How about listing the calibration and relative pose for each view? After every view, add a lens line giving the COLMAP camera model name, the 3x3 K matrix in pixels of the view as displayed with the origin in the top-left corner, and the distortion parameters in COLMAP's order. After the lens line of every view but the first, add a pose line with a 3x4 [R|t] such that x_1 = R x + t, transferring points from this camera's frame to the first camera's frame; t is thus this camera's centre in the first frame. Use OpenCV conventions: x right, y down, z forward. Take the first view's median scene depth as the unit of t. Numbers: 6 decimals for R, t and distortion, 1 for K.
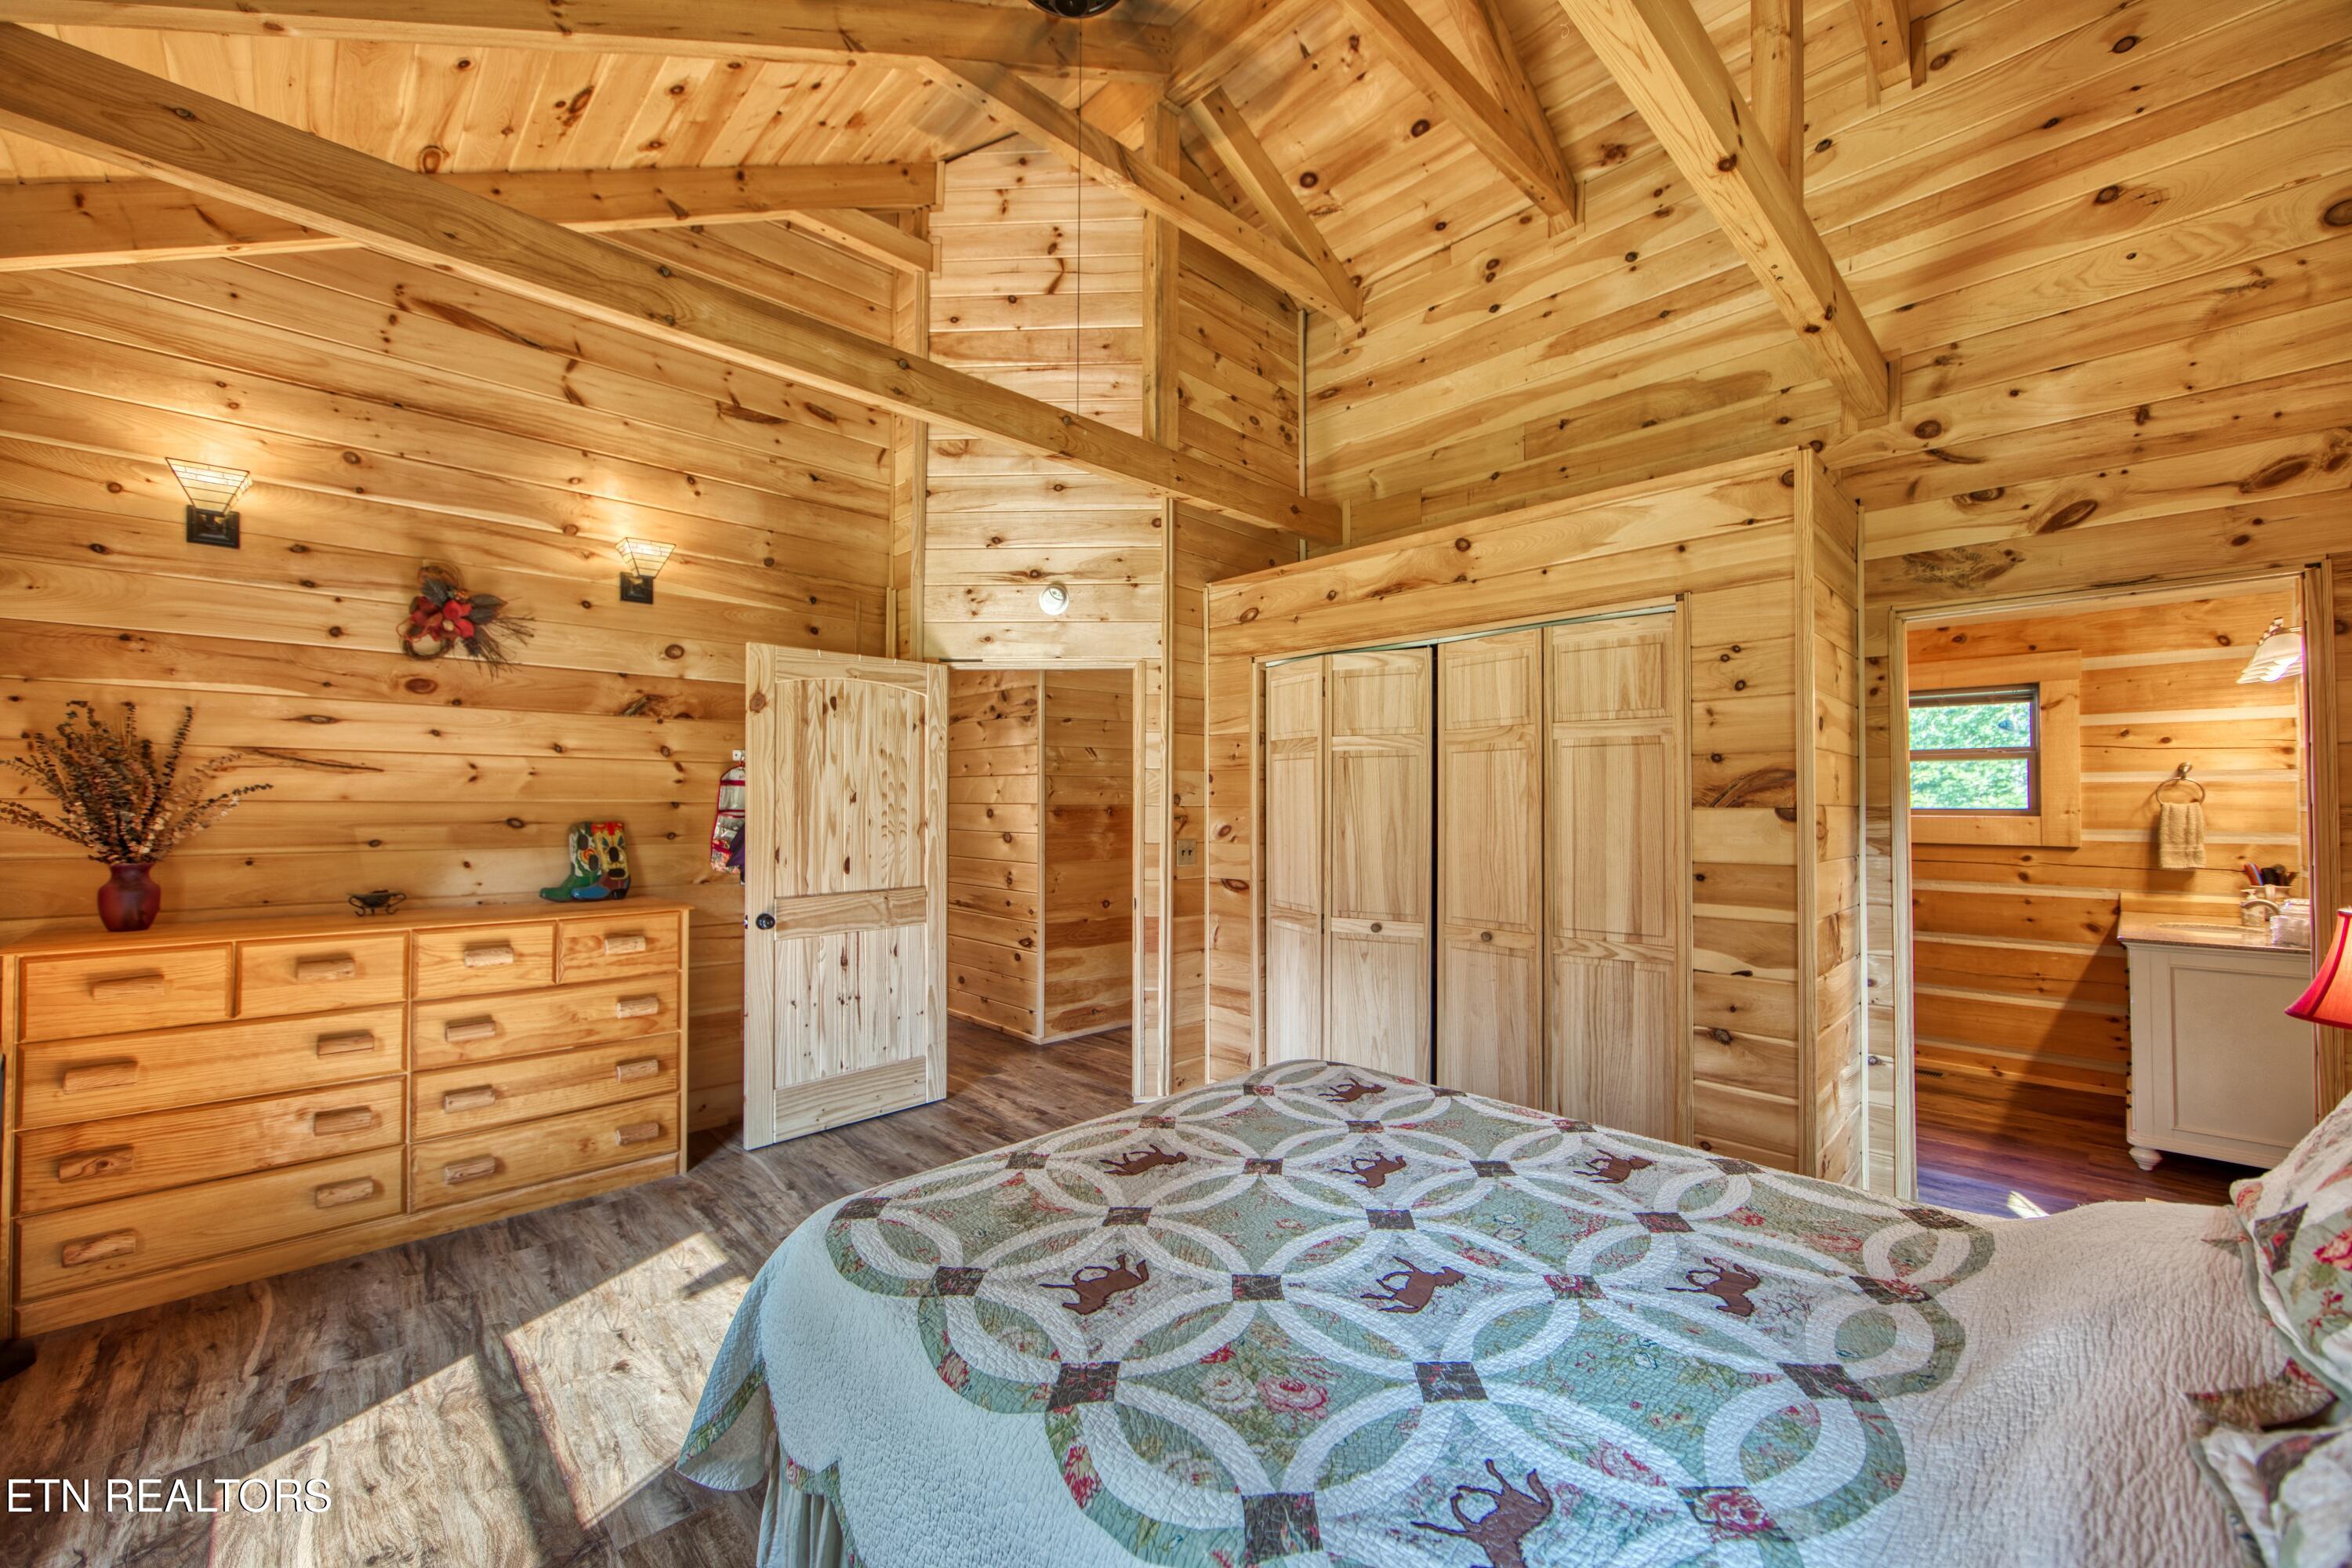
lens RADIAL K [[924.1, 0, 1177.4], [0, 924.1, 791.2], [0, 0, 1]] dist [-0.014680, 0.003405]
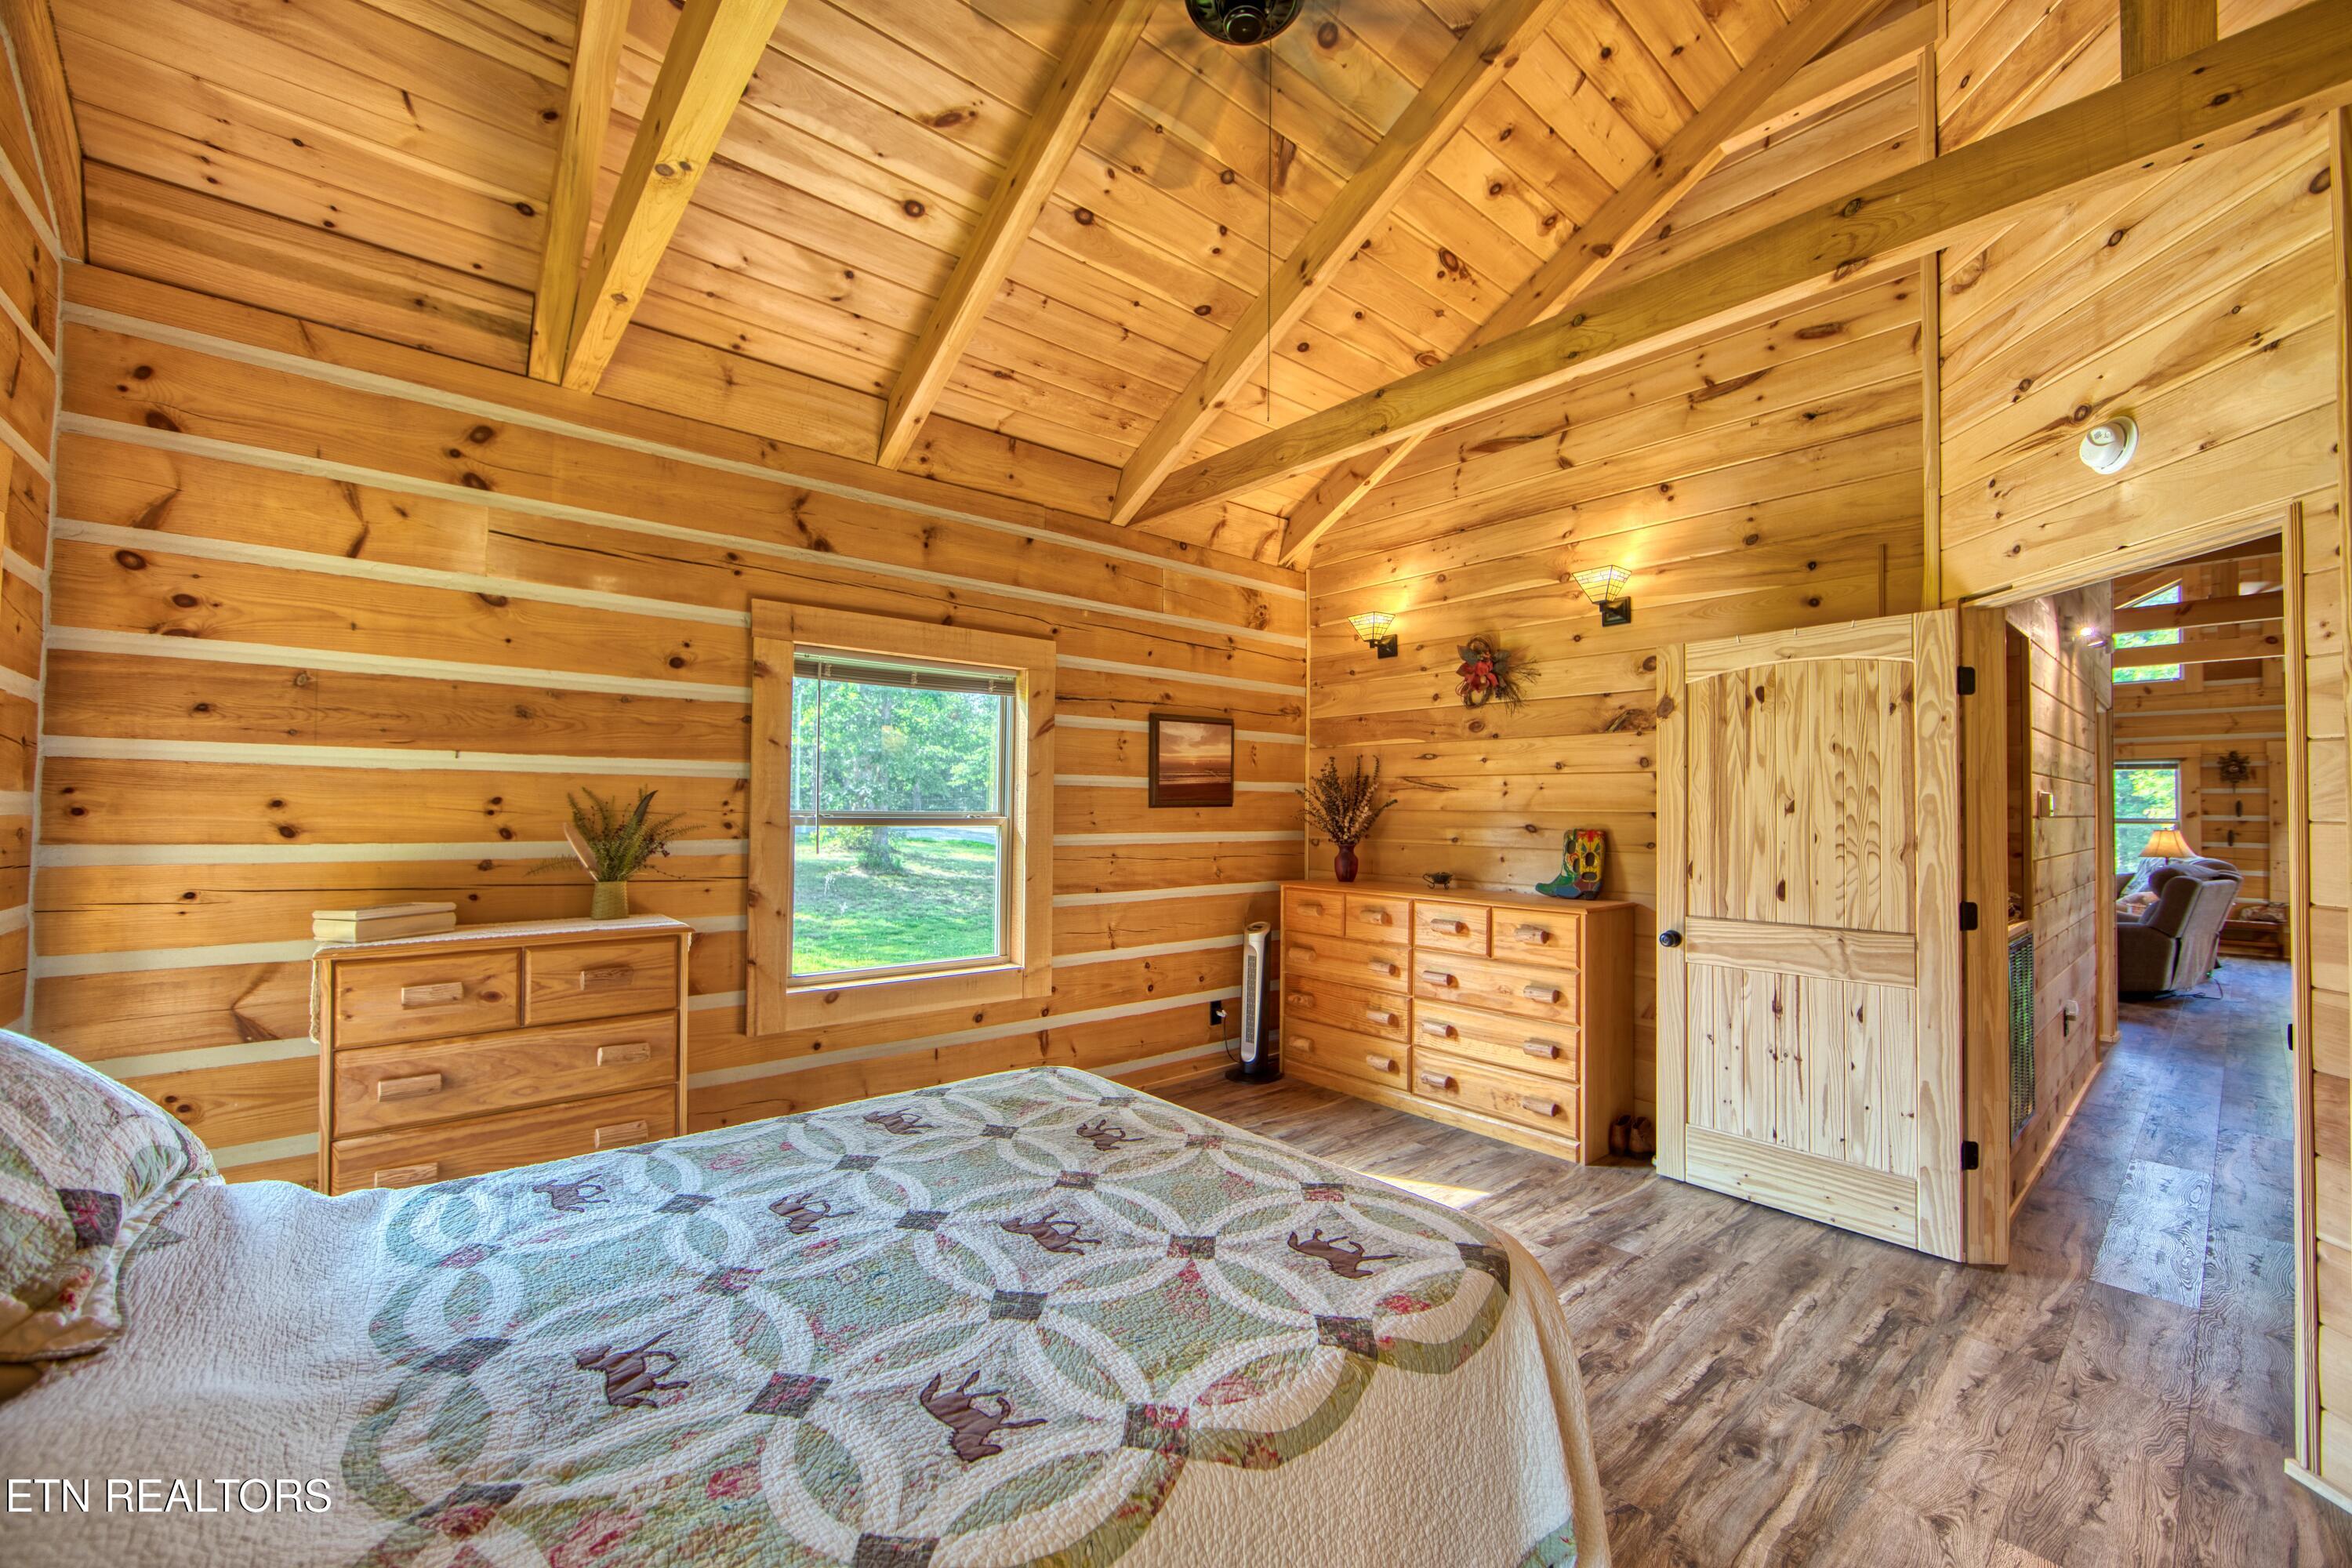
lens RADIAL K [[924.1, 0, 1177.4], [0, 924.1, 791.2], [0, 0, 1]] dist [-0.014680, 0.003405]
pose [[-0.059411, -0.021639, -0.997999, 0.835750], [0.004504, 0.999749, -0.021945, 0.014643], [0.998223, -0.005799, -0.059299, 0.913981]]
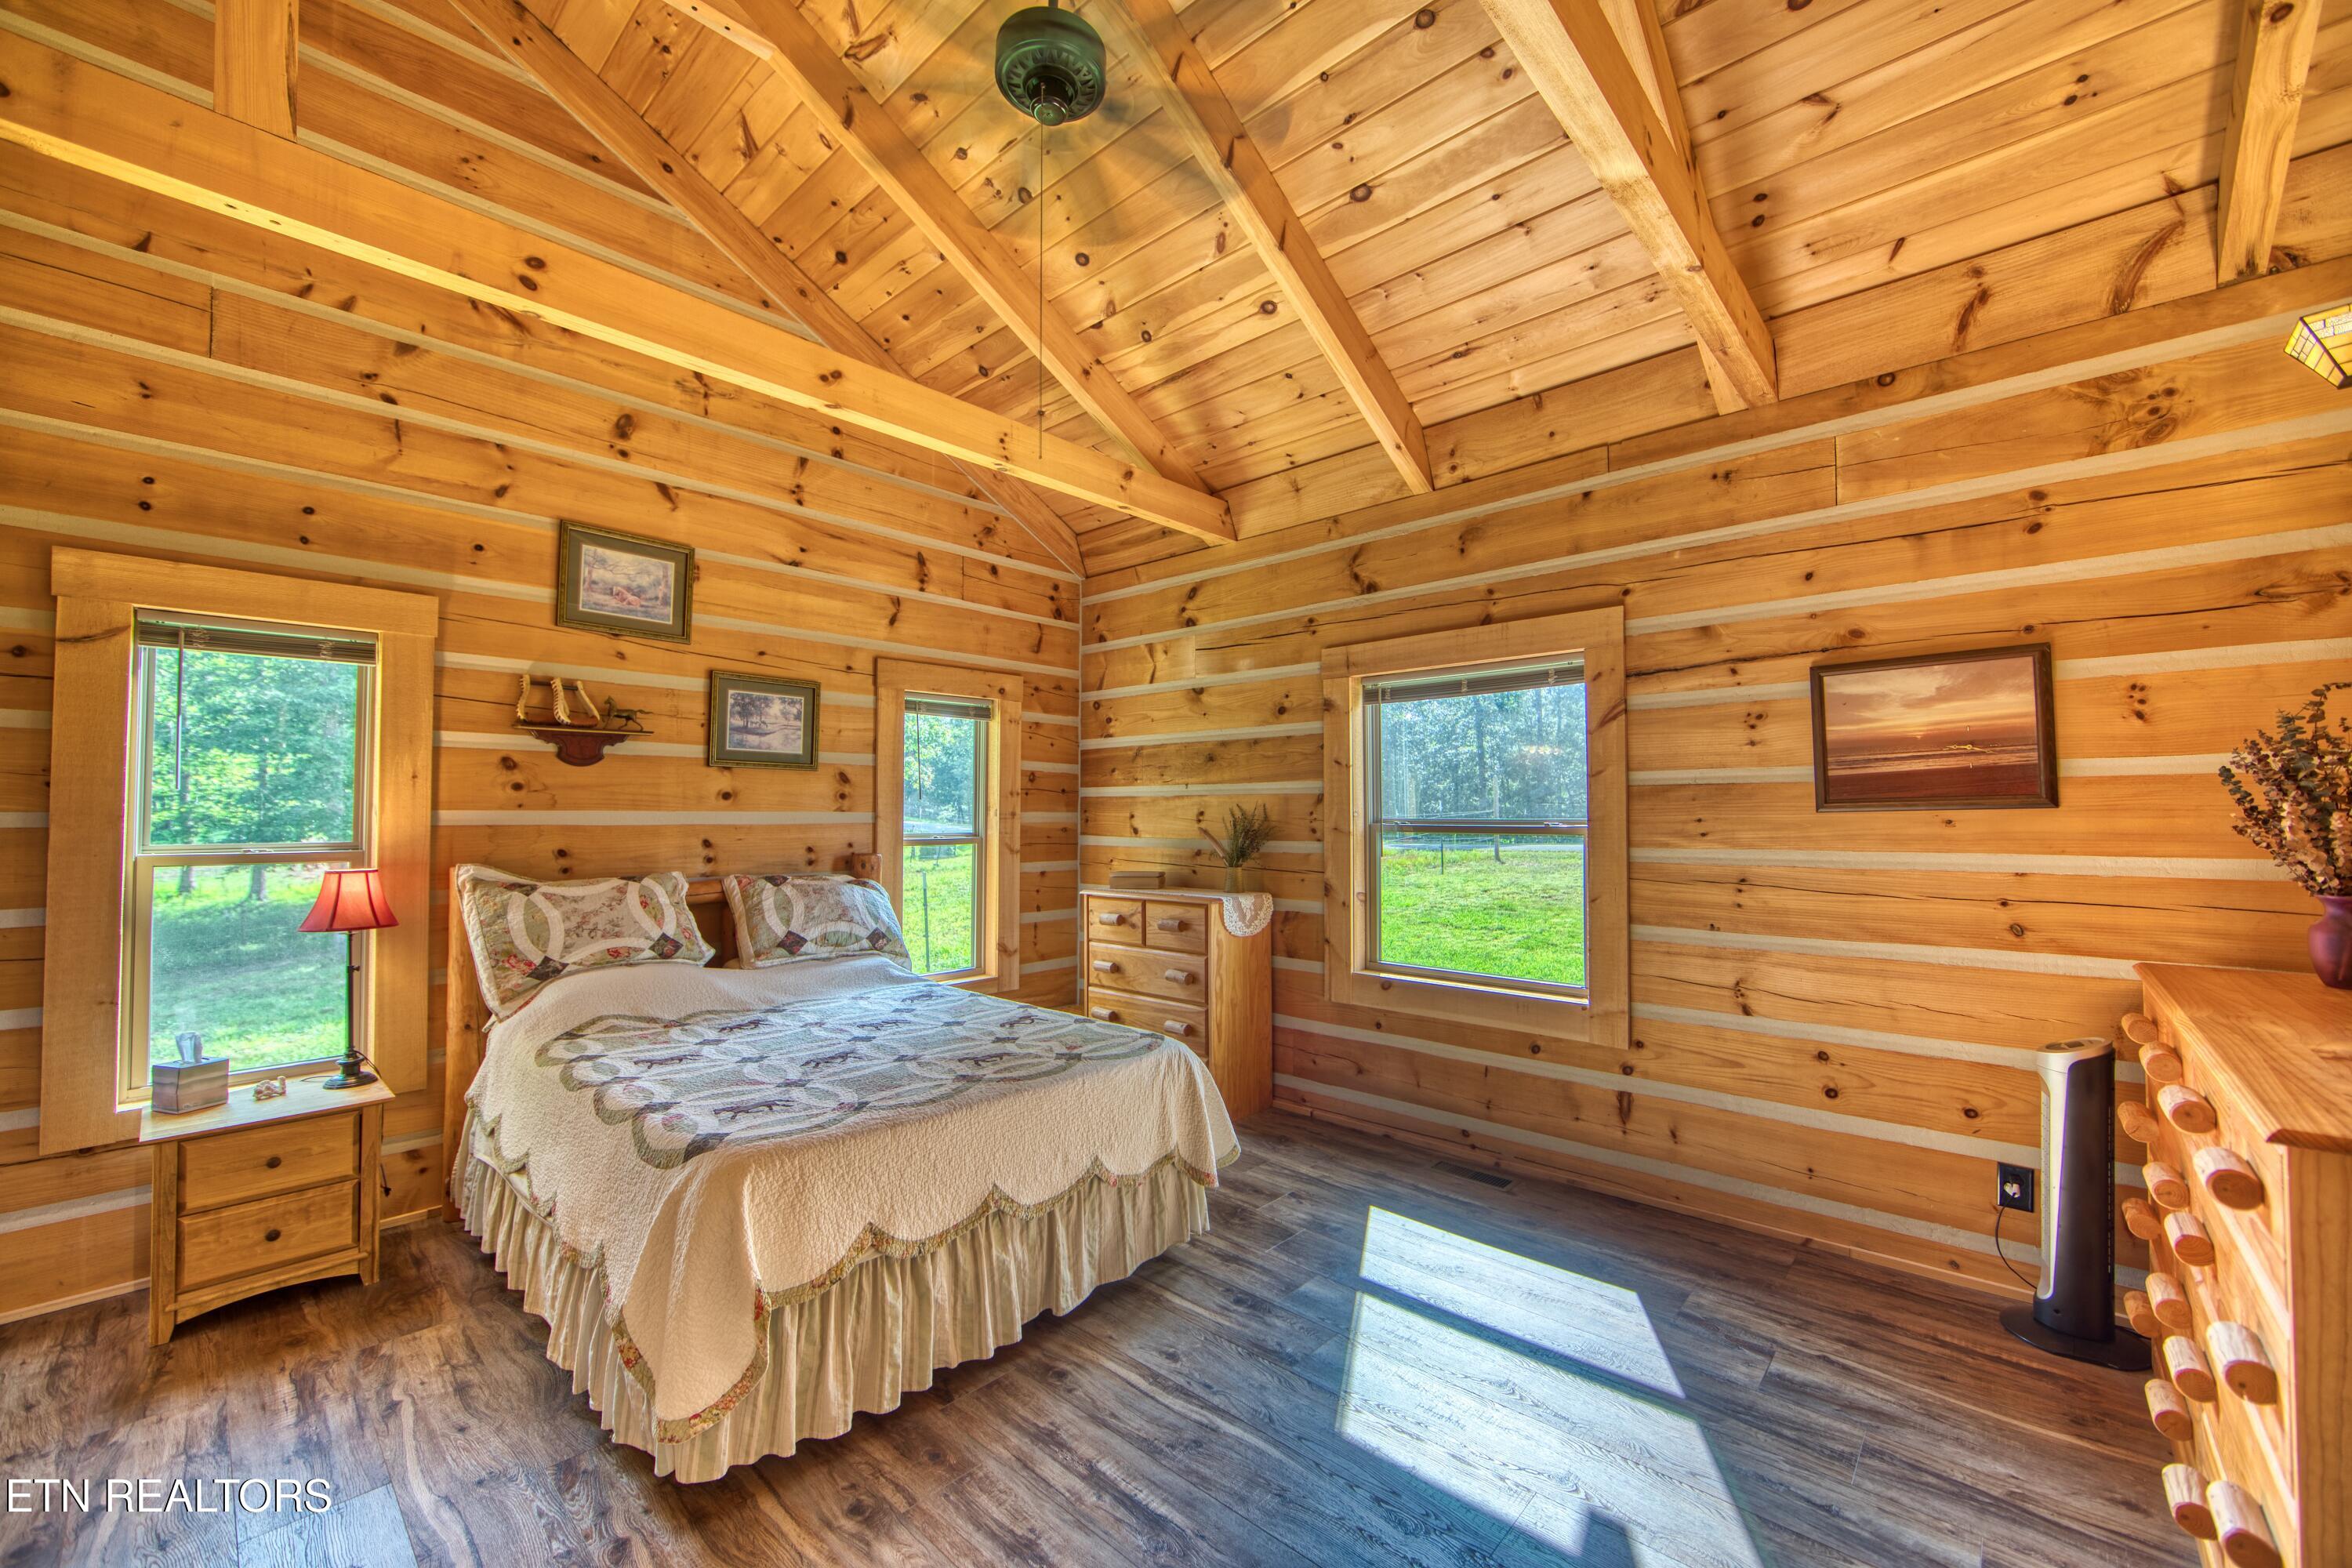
lens RADIAL K [[924.1, 0, 1177.4], [0, 924.1, 791.2], [0, 0, 1]] dist [-0.014680, 0.003405]
pose [[-0.997907, -0.003185, -0.064585, -0.189524], [-0.000551, 0.999169, -0.040768, 0.030292], [0.064662, -0.040647, -0.997079, 1.976721]]
